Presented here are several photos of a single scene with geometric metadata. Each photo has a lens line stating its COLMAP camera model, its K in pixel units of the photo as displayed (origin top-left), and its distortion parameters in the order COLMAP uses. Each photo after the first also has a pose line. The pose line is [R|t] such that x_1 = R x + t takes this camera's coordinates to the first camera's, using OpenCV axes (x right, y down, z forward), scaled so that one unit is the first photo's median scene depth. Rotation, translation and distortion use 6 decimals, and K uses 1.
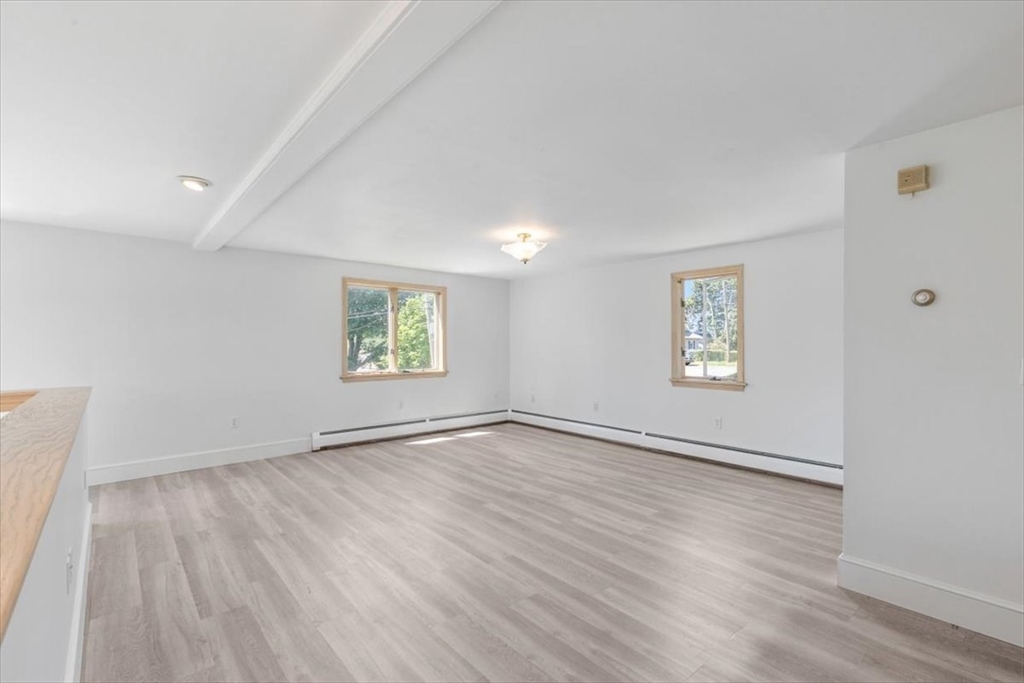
lens RADIAL K [[466.1, 0, 507.4], [0, 466.1, 339.5], [0, 0, 1]] dist [0.003844, -0.000405]
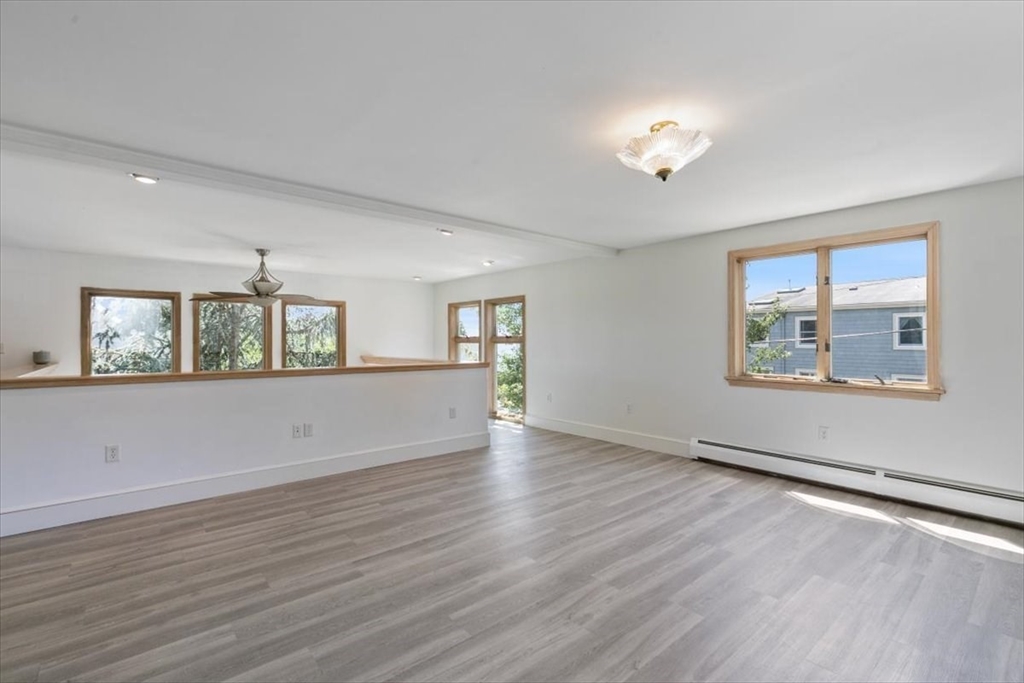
lens RADIAL K [[466.1, 0, 507.6], [0, 466.1, 339.1], [0, 0, 1]] dist [0.003844, -0.000405]
pose [[-0.019184, 0.001435, -0.999815, 0.756073], [0.007734, 0.999969, 0.001286, 0.020435], [0.999786, -0.007708, -0.019195, 1.117236]]
